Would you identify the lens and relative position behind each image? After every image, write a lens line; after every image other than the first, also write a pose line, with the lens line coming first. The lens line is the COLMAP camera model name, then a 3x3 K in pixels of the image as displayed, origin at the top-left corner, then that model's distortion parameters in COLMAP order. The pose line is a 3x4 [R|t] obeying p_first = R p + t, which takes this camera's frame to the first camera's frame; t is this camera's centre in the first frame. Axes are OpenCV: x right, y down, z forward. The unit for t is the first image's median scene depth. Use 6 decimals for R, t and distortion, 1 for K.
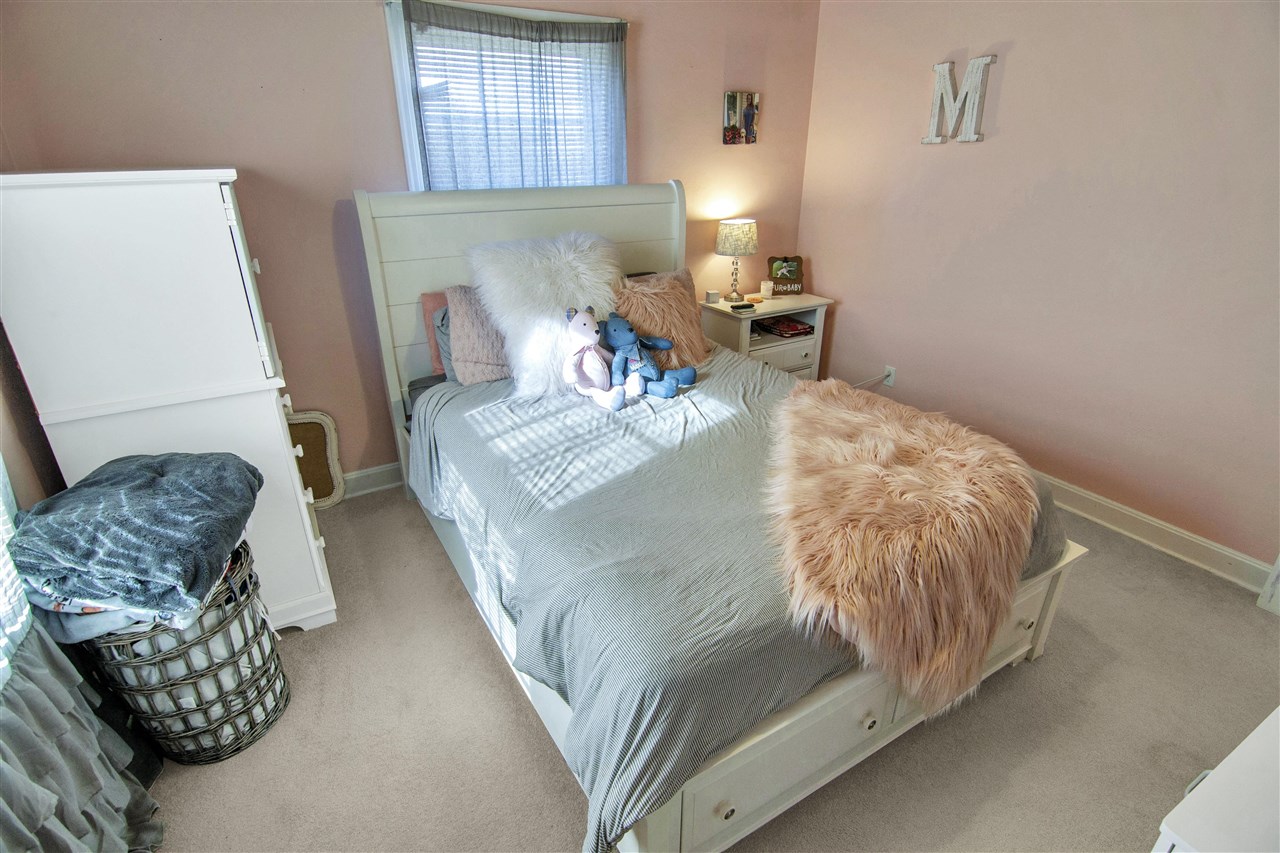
lens RADIAL K [[627.9, 0, 642.3], [0, 627.9, 426.6], [0, 0, 1]] dist [-0.011294, -0.004060]
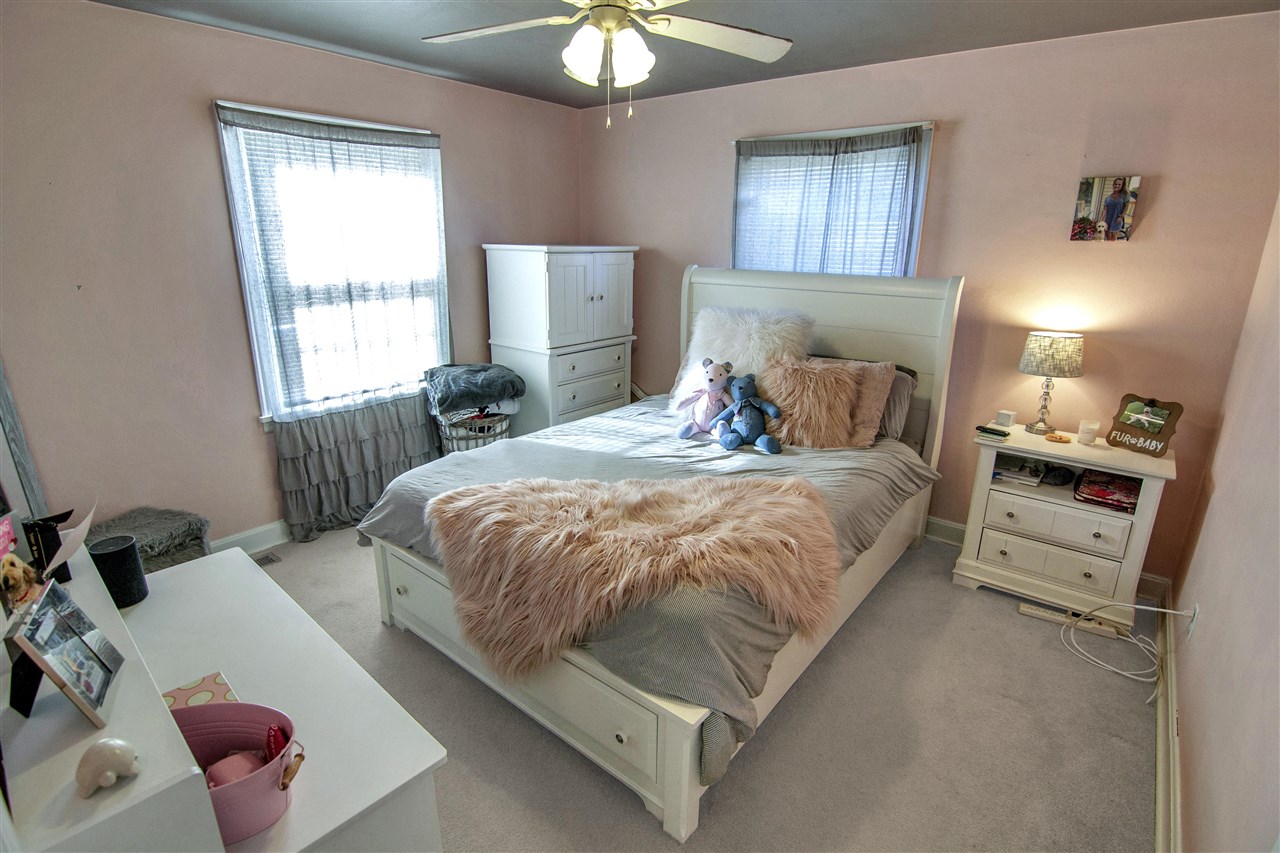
lens RADIAL K [[627.9, 0, 643.4], [0, 627.9, 424.7], [0, 0, 1]] dist [-0.011294, -0.004060]
pose [[0.336488, 0.271607, -0.901668, 0.746181], [-0.395639, 0.909670, 0.126372, -0.125916], [0.854544, 0.314212, 0.413552, 0.288444]]
